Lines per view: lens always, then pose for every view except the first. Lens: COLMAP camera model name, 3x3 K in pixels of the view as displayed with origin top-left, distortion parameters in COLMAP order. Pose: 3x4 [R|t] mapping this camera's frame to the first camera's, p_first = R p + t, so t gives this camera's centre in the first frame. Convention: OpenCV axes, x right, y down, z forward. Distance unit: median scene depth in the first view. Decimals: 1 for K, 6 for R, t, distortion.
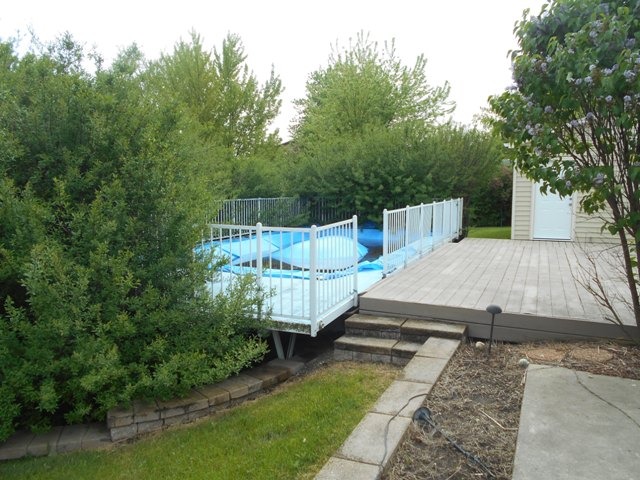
lens RADIAL K [[479.0, 0, 318.5], [0, 479.0, 237.5], [0, 0, 1]] dist [-0.006252, 0.002395]
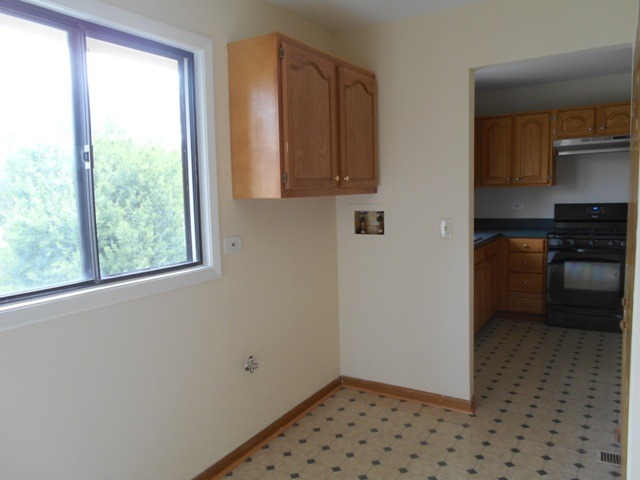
lens RADIAL K [[479.0, 0, 313.8], [0, 479.0, 244.9], [0, 0, 1]] dist [-0.006252, 0.002395]
pose [[0.991872, -0.021446, -0.125423, 0.816897], [0.020600, 0.999755, -0.008038, 0.174622], [0.125564, 0.005389, 0.992071, -1.514200]]
